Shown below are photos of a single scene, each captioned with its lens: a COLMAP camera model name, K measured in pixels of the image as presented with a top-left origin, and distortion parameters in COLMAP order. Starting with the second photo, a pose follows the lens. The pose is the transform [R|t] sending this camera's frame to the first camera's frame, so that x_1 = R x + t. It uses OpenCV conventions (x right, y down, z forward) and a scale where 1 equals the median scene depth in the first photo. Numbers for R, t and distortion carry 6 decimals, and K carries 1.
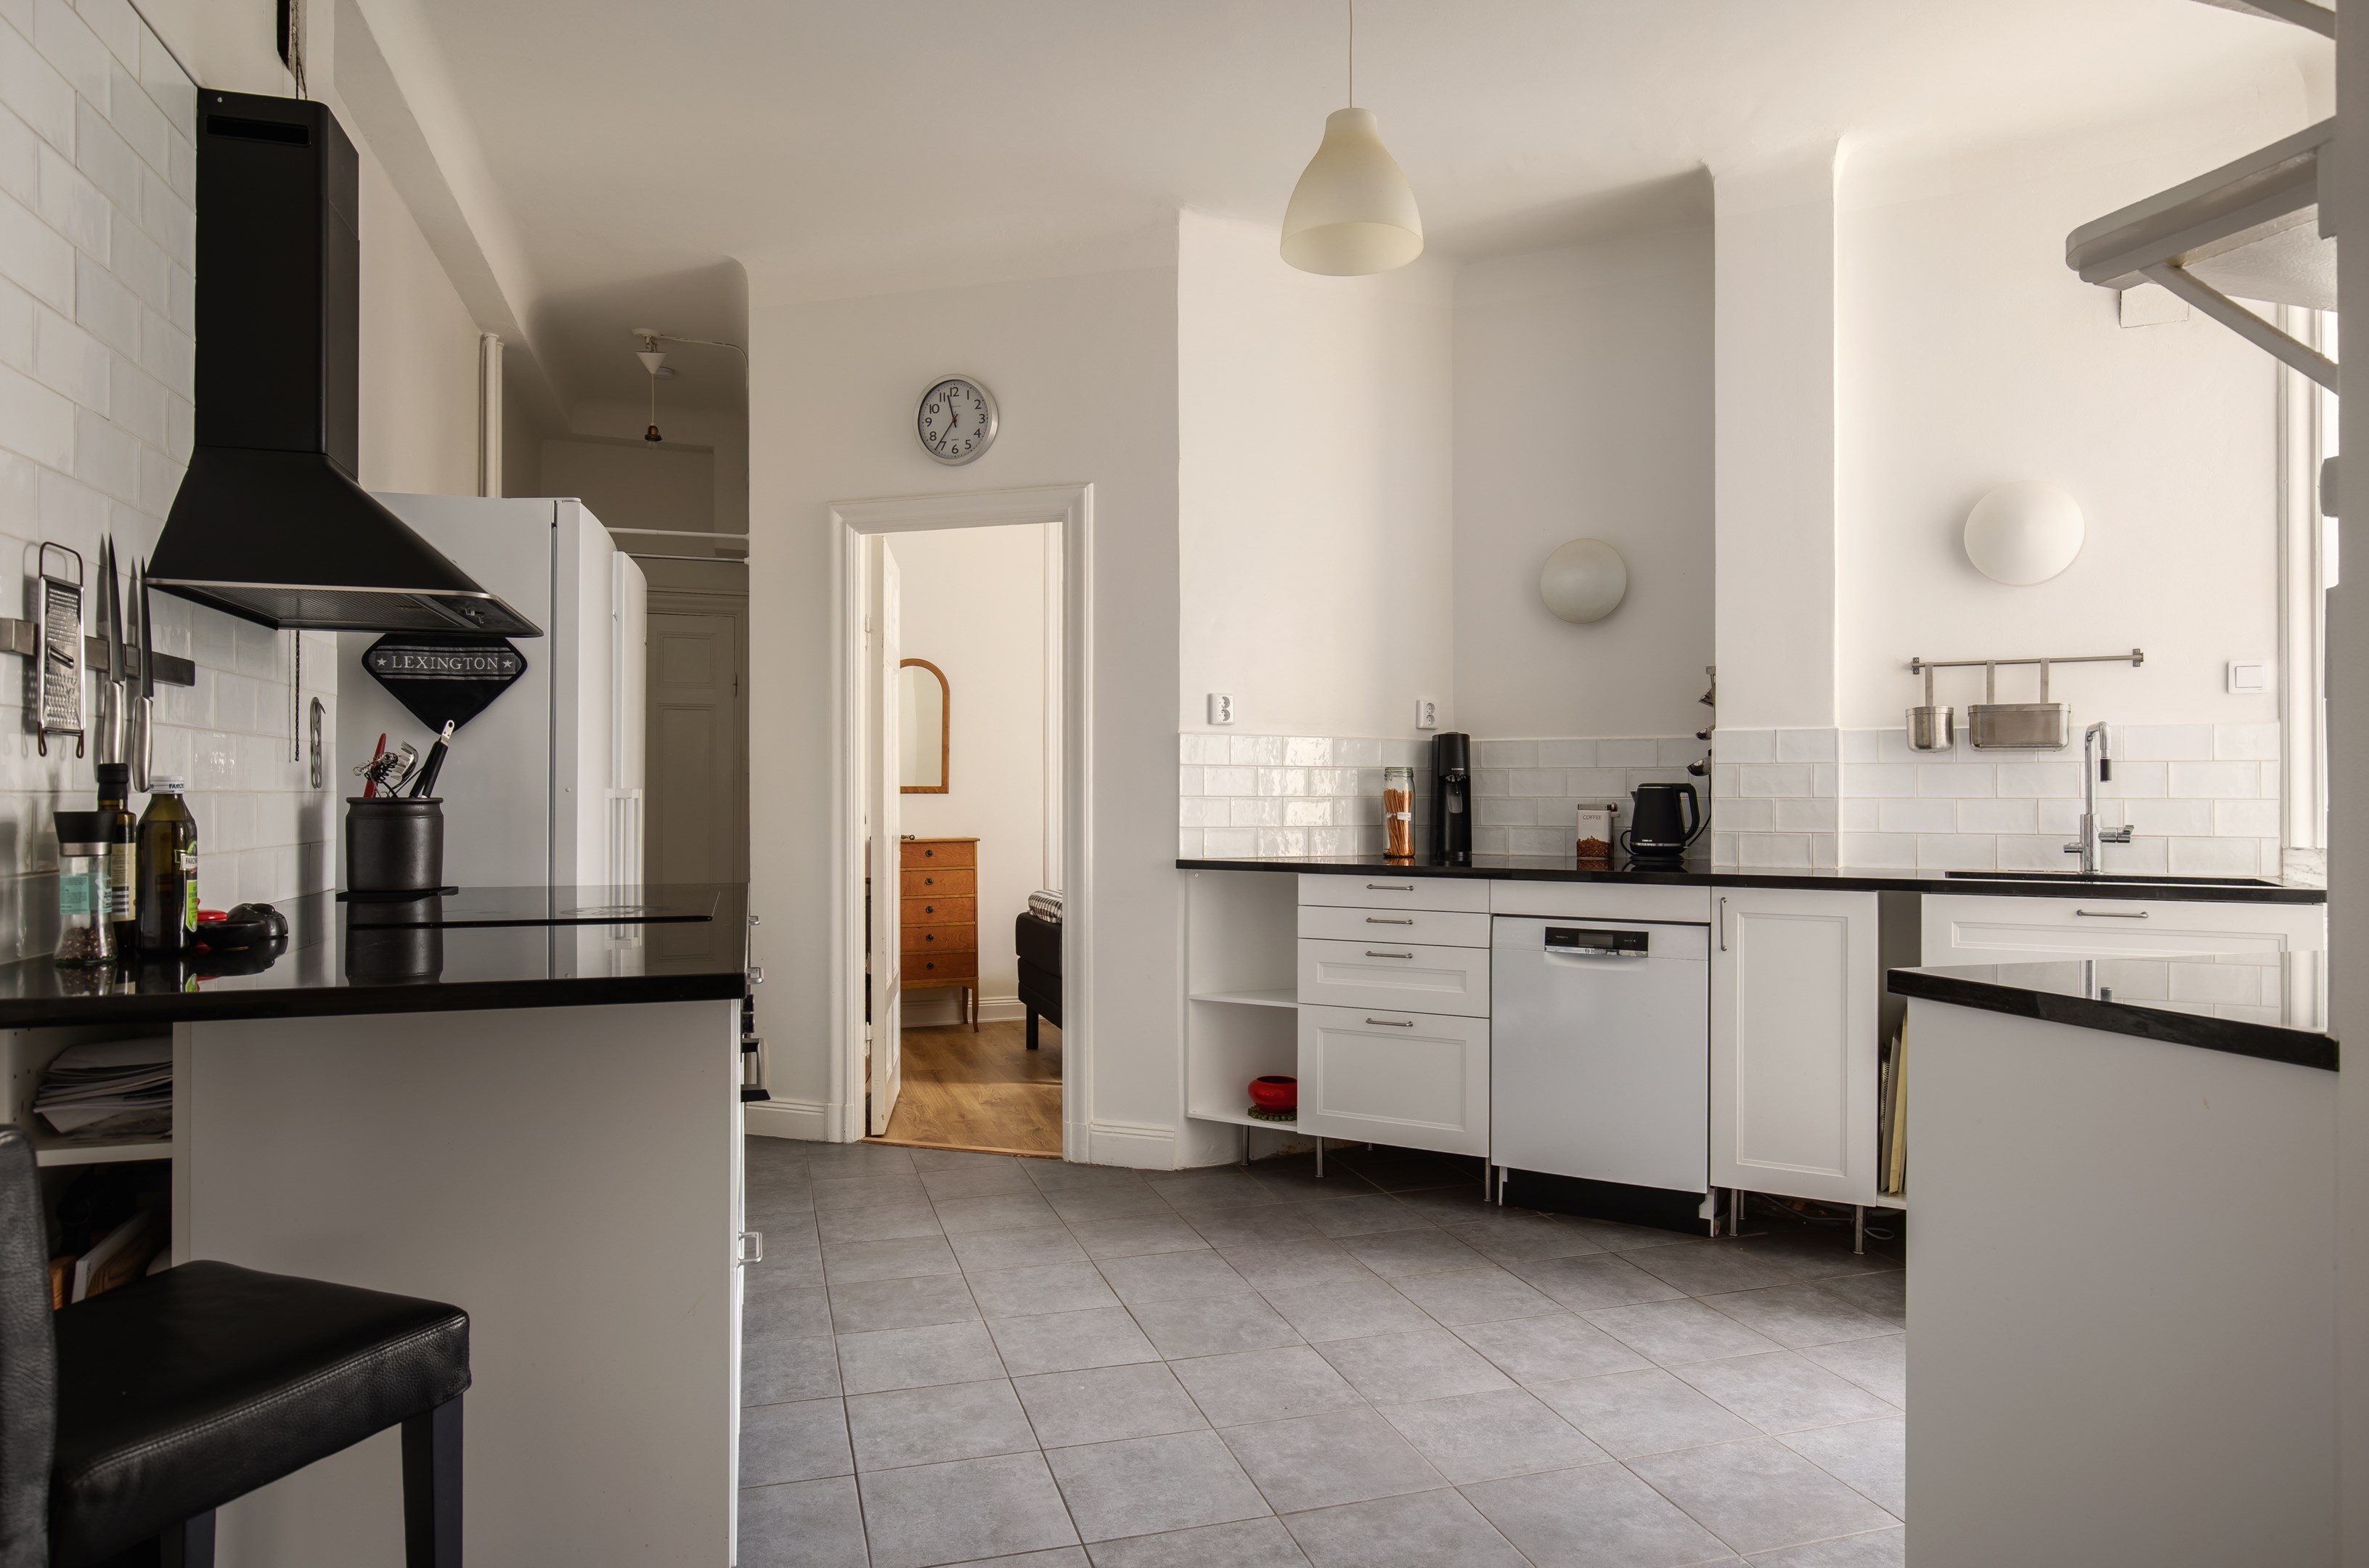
lens RADIAL K [[1407.6, 0, 1184.5], [0, 1407.6, 784.0], [0, 0, 1]] dist [-0.002215, -0.000982]
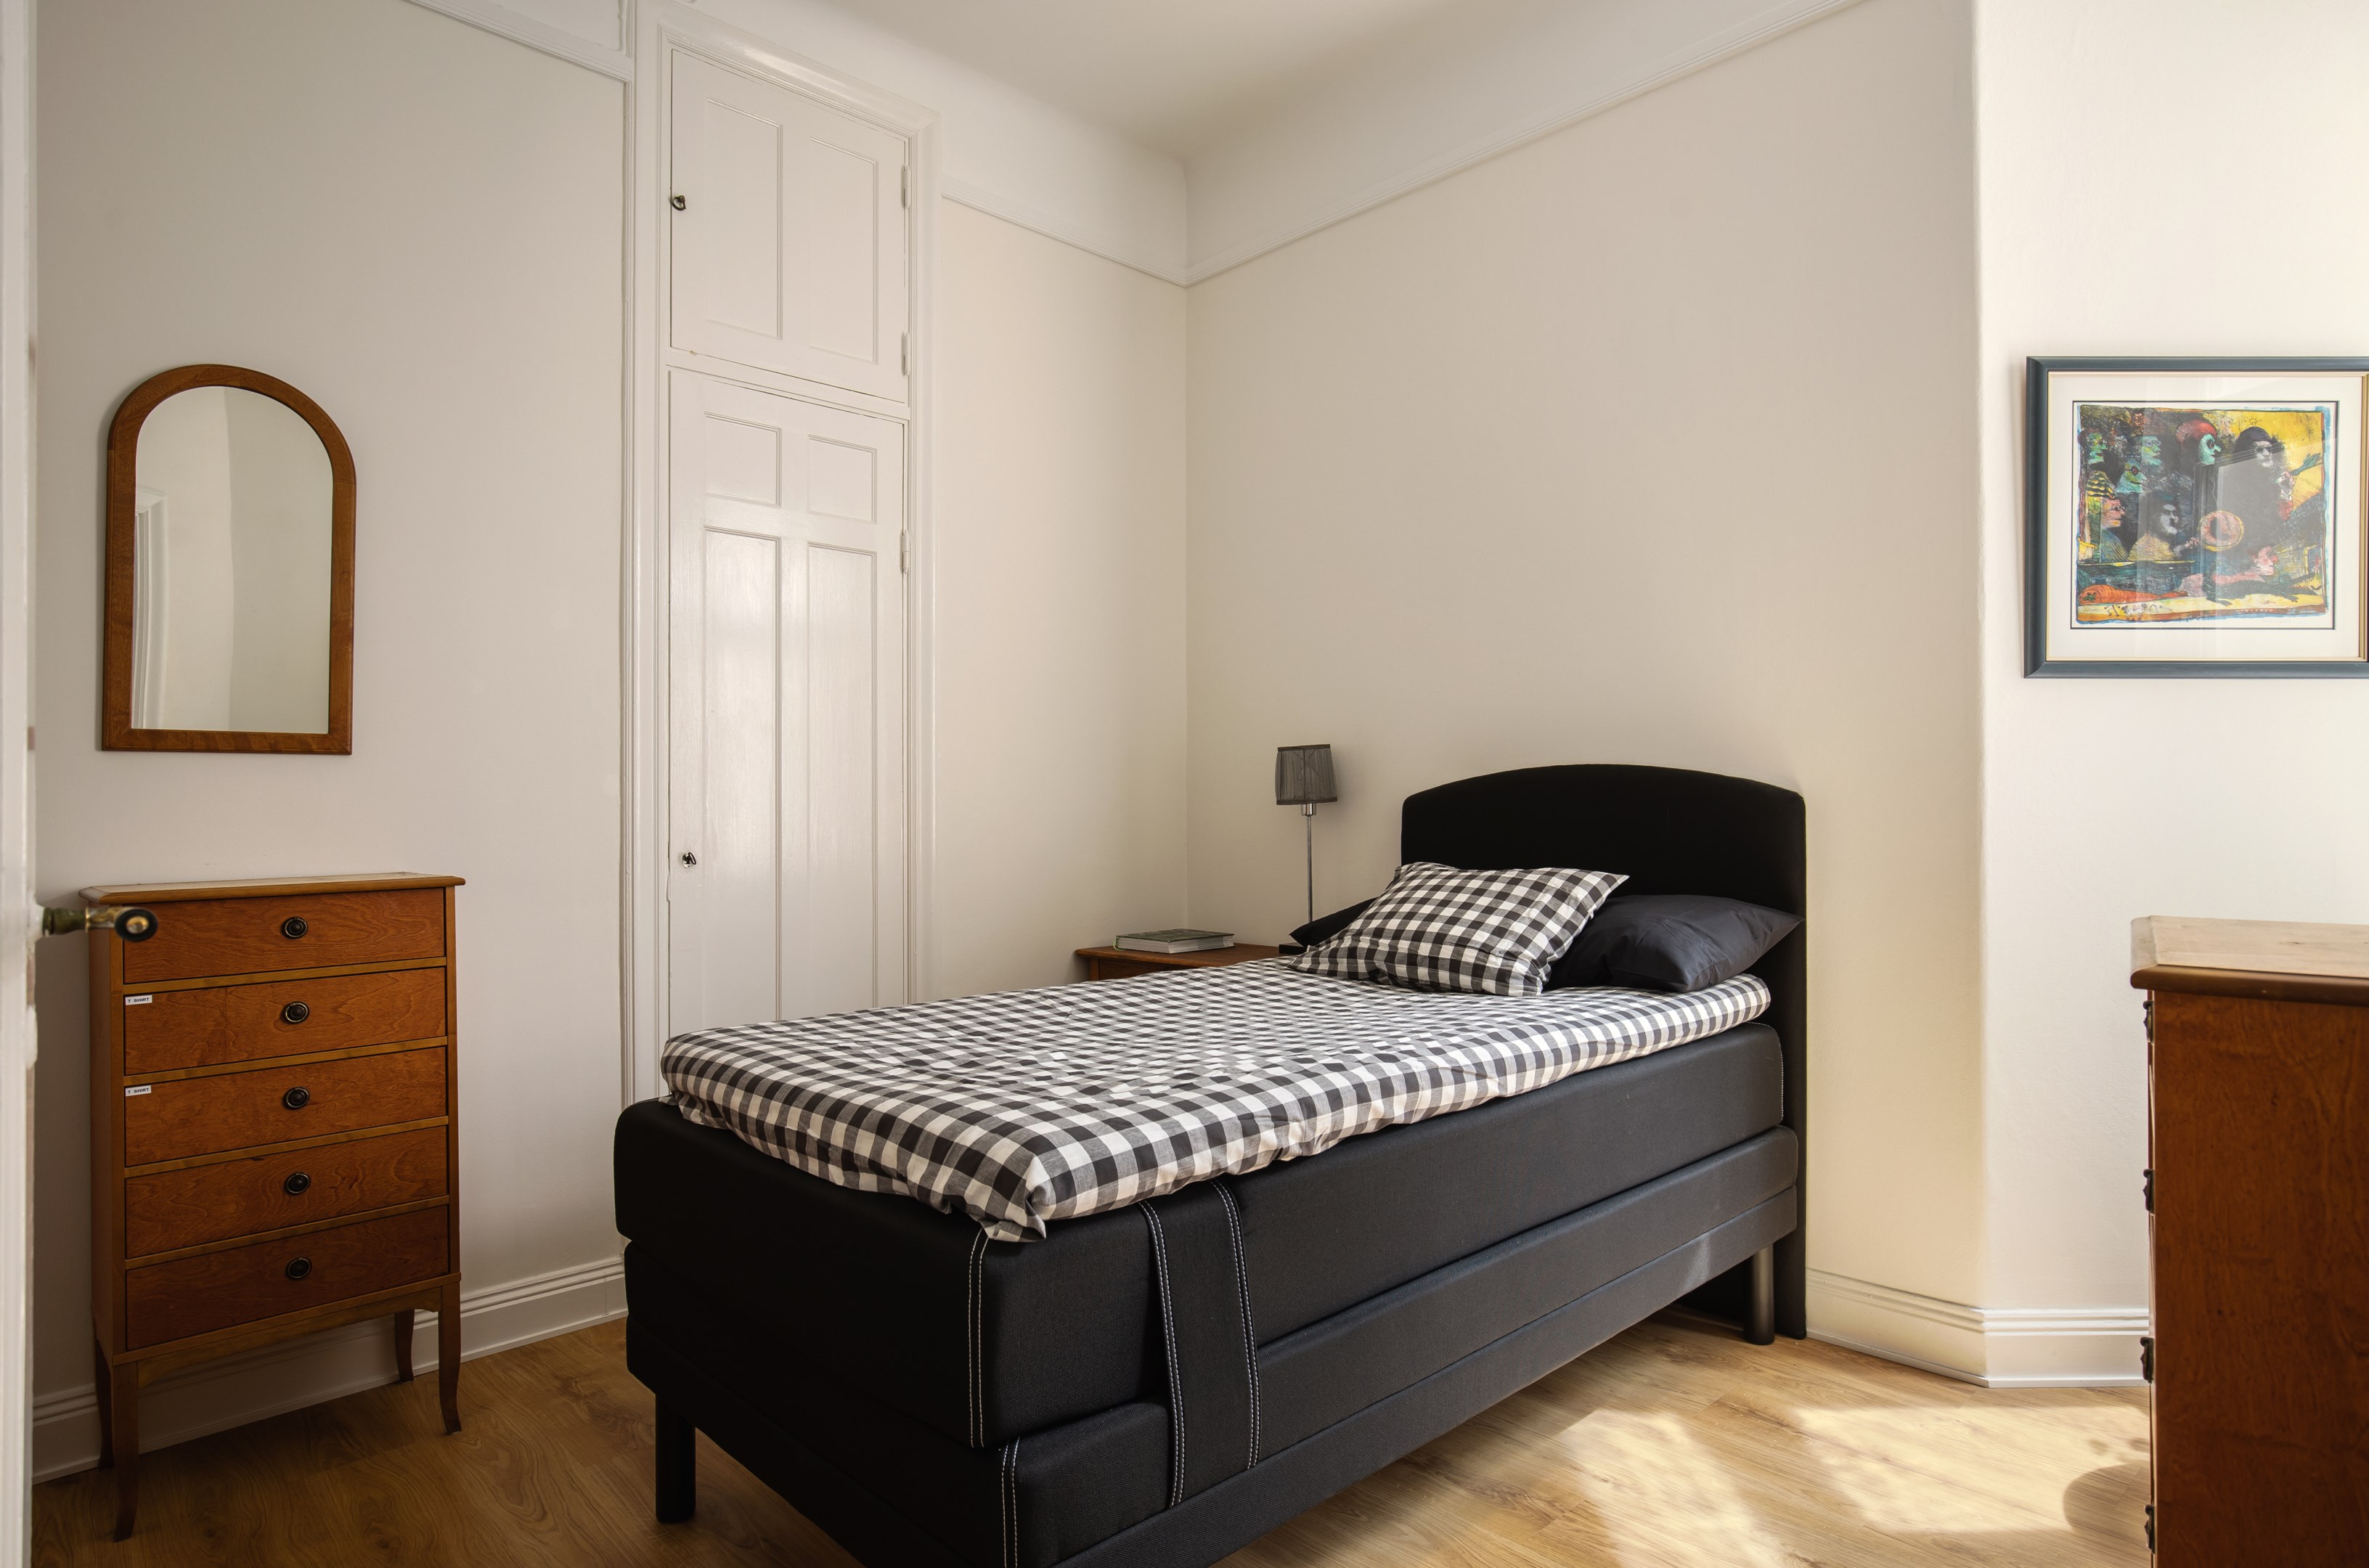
lens RADIAL K [[1314.7, 0, 1184.5], [0, 1314.7, 784.0], [0, 0, 1]] dist [-0.001007, -0.000781]
pose [[0.903757, 0.004345, 0.428023, -0.078870], [-0.007188, 0.999962, 0.005027, 0.007706], [-0.427985, -0.007620, 0.903754, 0.399581]]
